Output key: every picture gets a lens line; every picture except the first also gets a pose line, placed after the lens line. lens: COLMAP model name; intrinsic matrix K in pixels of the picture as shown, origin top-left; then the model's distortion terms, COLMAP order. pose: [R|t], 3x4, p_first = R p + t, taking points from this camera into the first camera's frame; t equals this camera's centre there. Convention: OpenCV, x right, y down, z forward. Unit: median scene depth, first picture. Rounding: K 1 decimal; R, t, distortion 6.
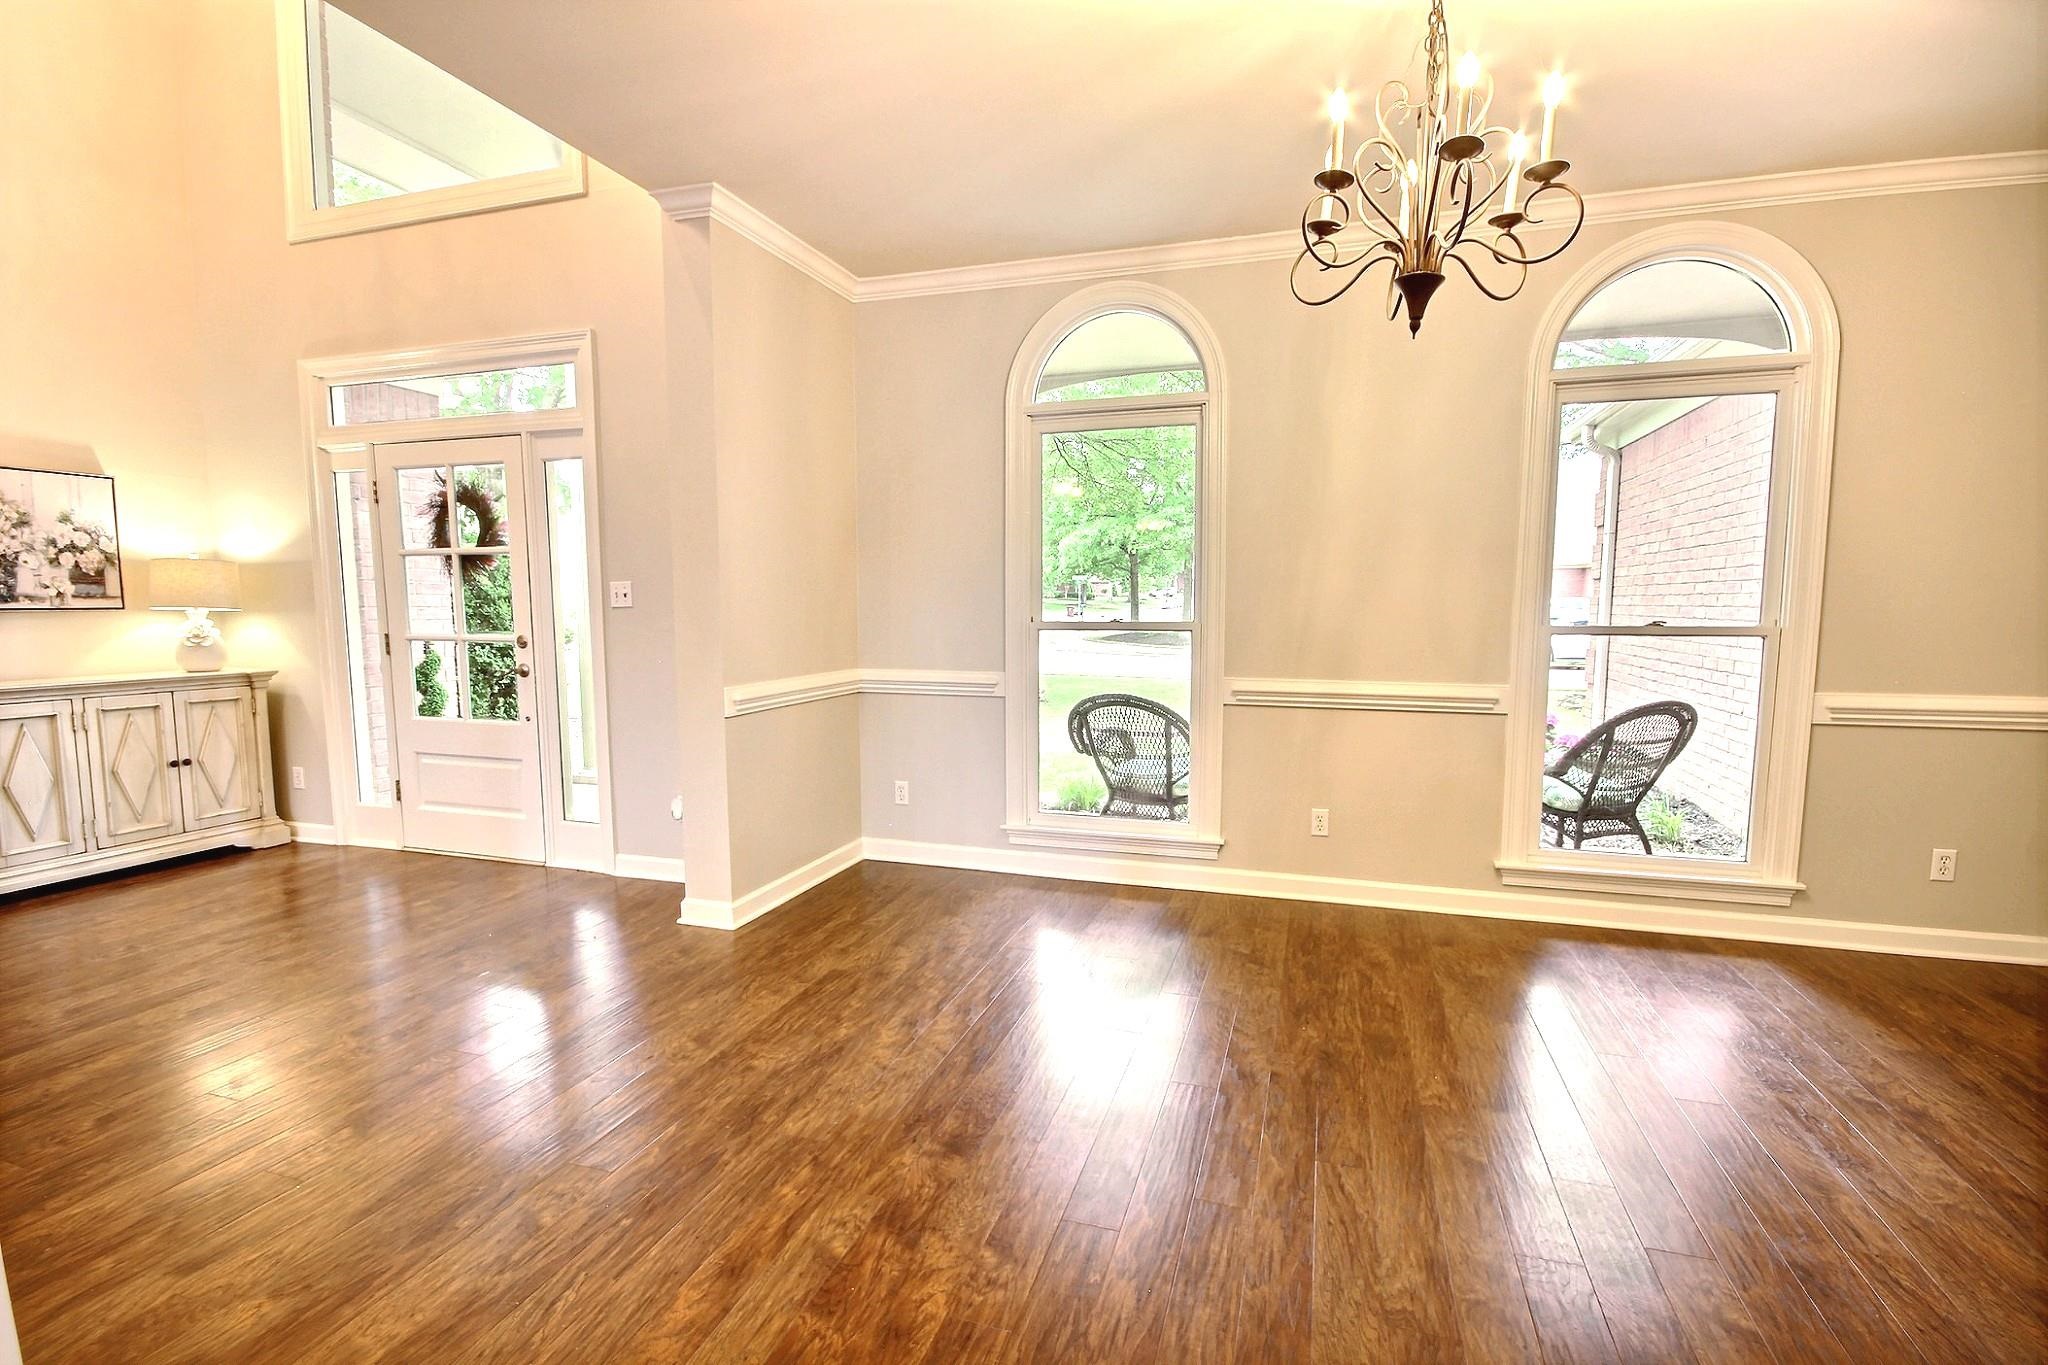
lens RADIAL K [[946.0, 0, 1024.4], [0, 946.0, 700.4], [0, 0, 1]] dist [-0.003408, 0.000187]
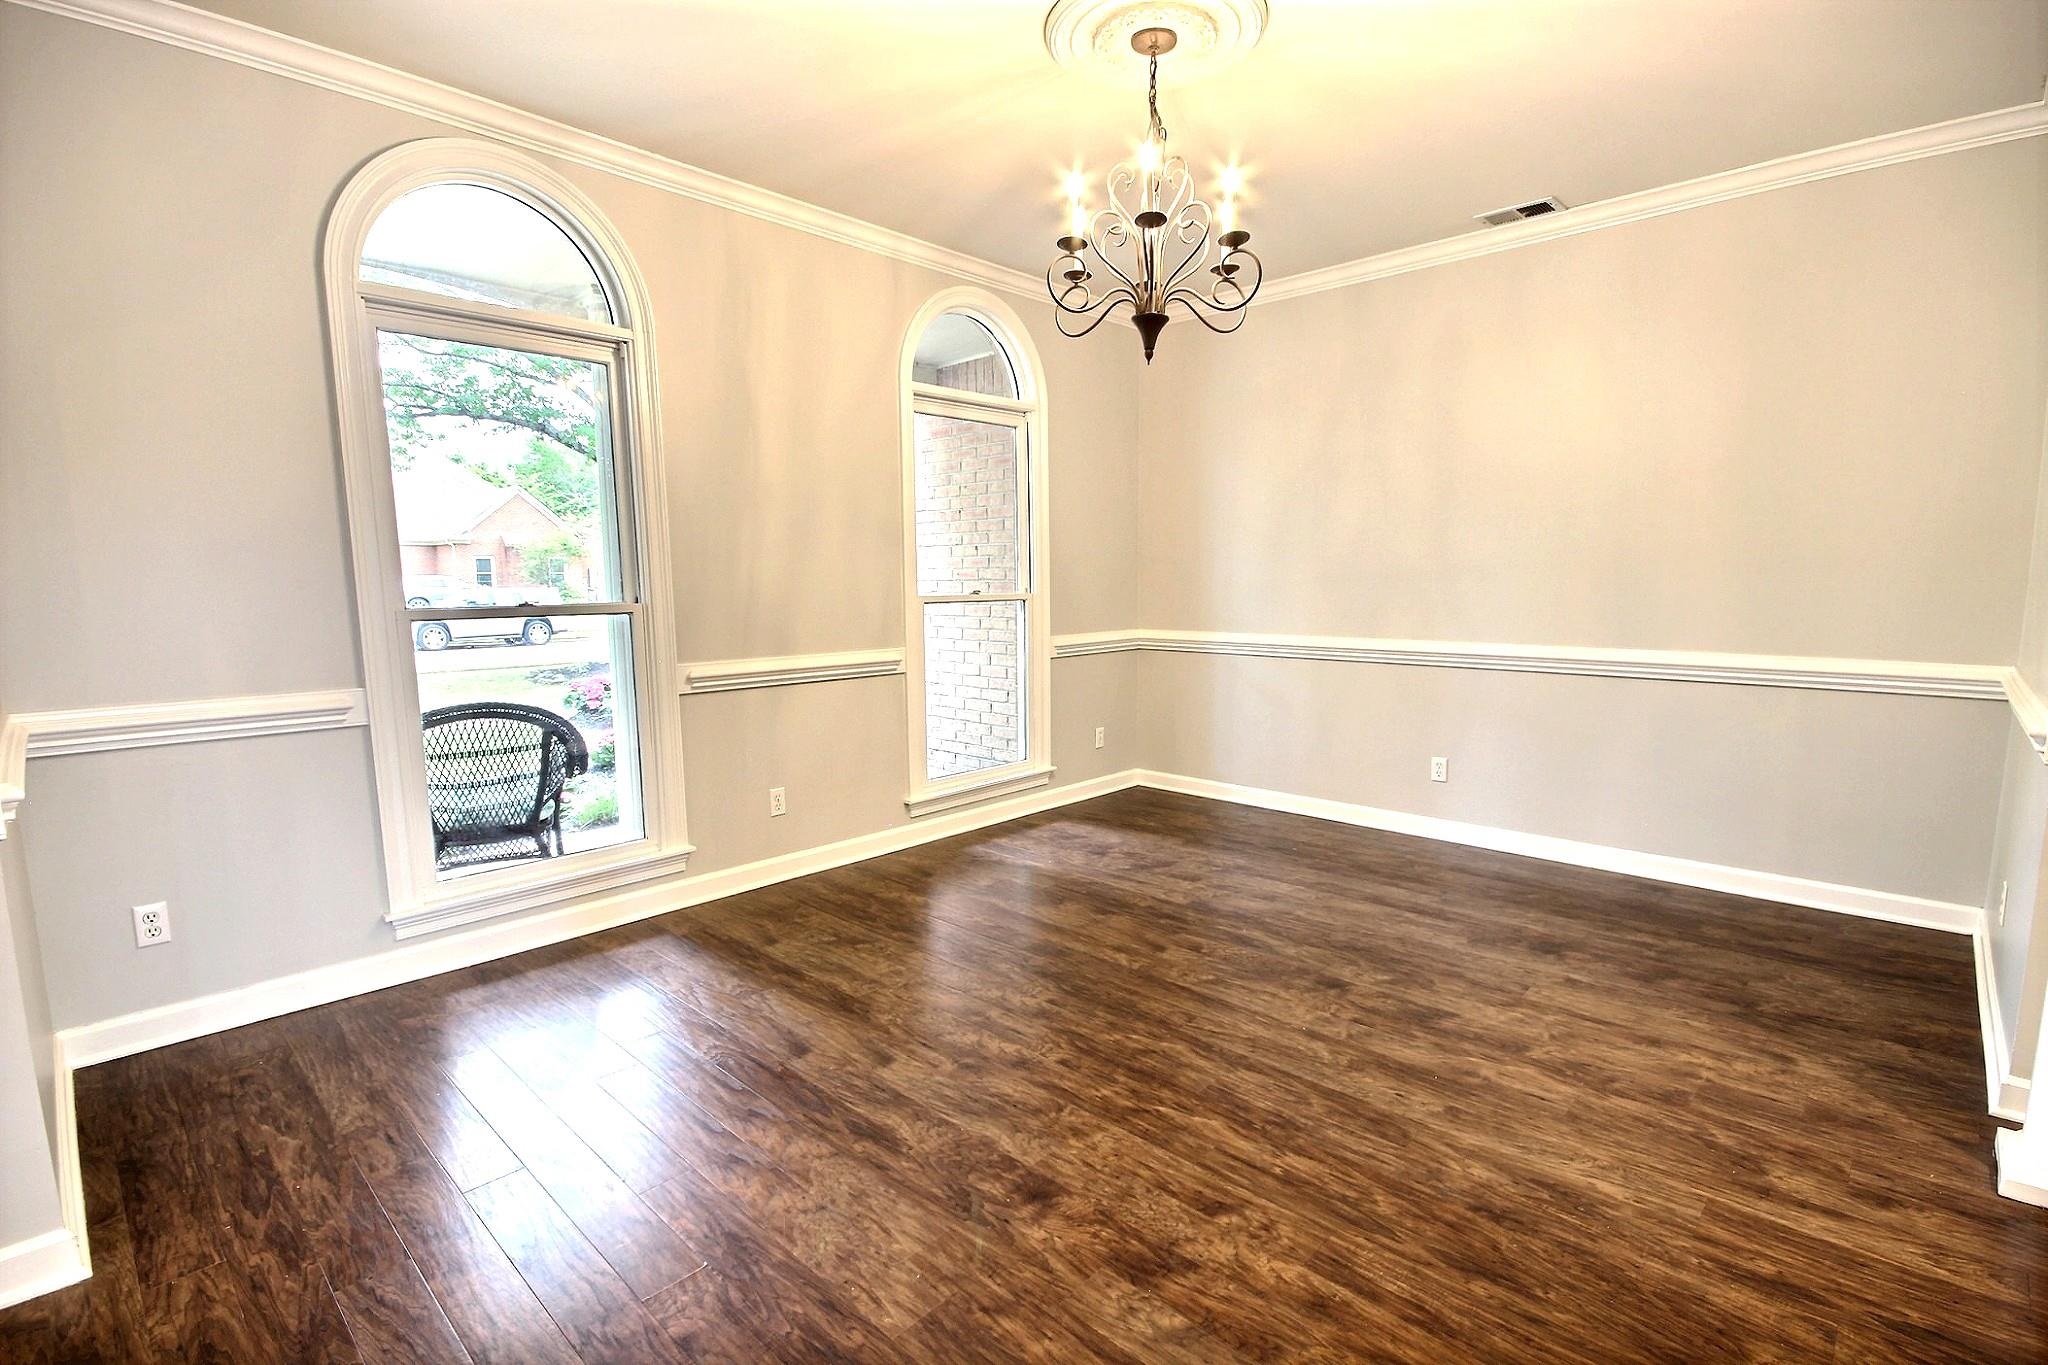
lens RADIAL K [[946.0, 0, 1024.4], [0, 946.0, 700.4], [0, 0, 1]] dist [-0.003408, 0.000187]
pose [[0.433284, -0.119519, 0.893298, -0.476386], [0.099134, 0.991474, 0.084571, -0.036042], [-0.895789, 0.051914, 0.441438, 0.351474]]
